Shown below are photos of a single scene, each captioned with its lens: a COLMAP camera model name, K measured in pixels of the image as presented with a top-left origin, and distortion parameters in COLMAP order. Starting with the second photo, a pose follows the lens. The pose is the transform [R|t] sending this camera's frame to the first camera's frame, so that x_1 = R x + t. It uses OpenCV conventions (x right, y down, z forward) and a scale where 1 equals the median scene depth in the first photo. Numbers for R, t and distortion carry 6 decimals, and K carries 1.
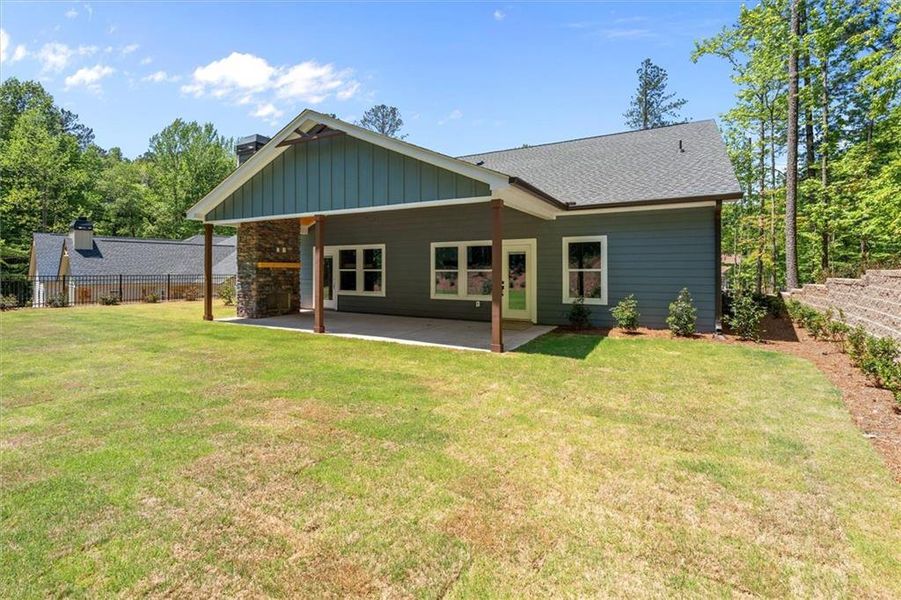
lens RADIAL K [[418.5, 0, 451.1], [0, 418.5, 276.7], [0, 0, 1]] dist [0.000843, -0.000051]
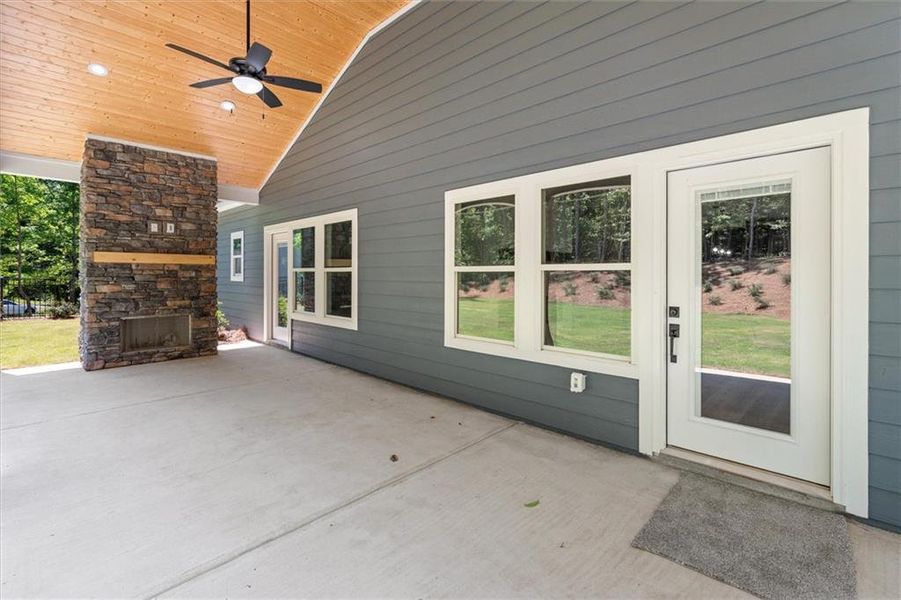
lens RADIAL K [[418.5, 0, 451.1], [0, 418.5, 276.7], [0, 0, 1]] dist [0.000843, -0.000051]
pose [[0.964902, 0.003032, -0.262593, 0.050533], [-0.006796, 0.999887, -0.013425, -0.002610], [0.262523, 0.014738, 0.964813, 0.631507]]
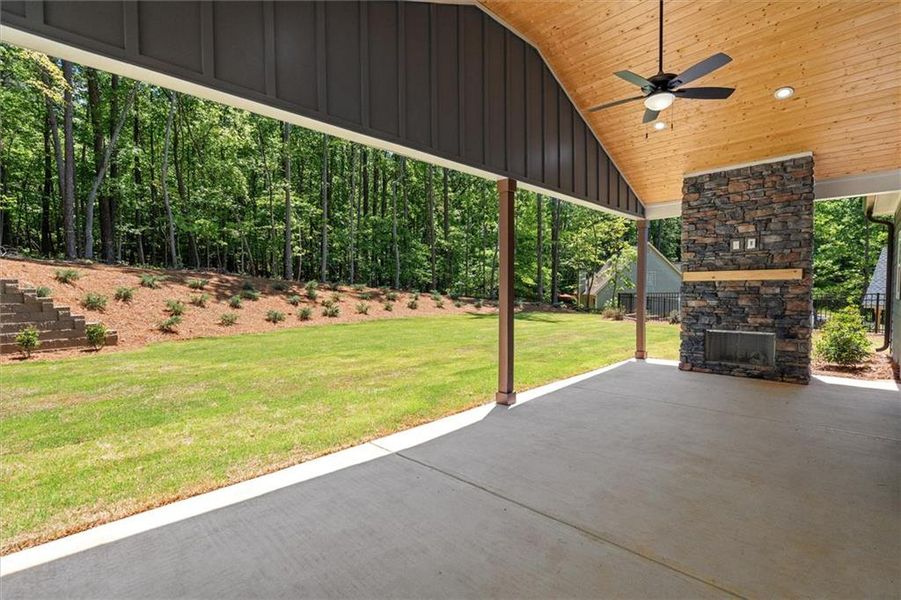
lens RADIAL K [[412.2, 0, 451.3], [0, 412.2, 303.4], [0, 0, 1]] dist [0.001525, 0.000694]
pose [[-0.281692, 0.032365, -0.958959, 0.160383], [-0.011964, 0.999235, 0.037239, -0.009173], [0.959430, 0.021963, -0.281090, 0.828633]]
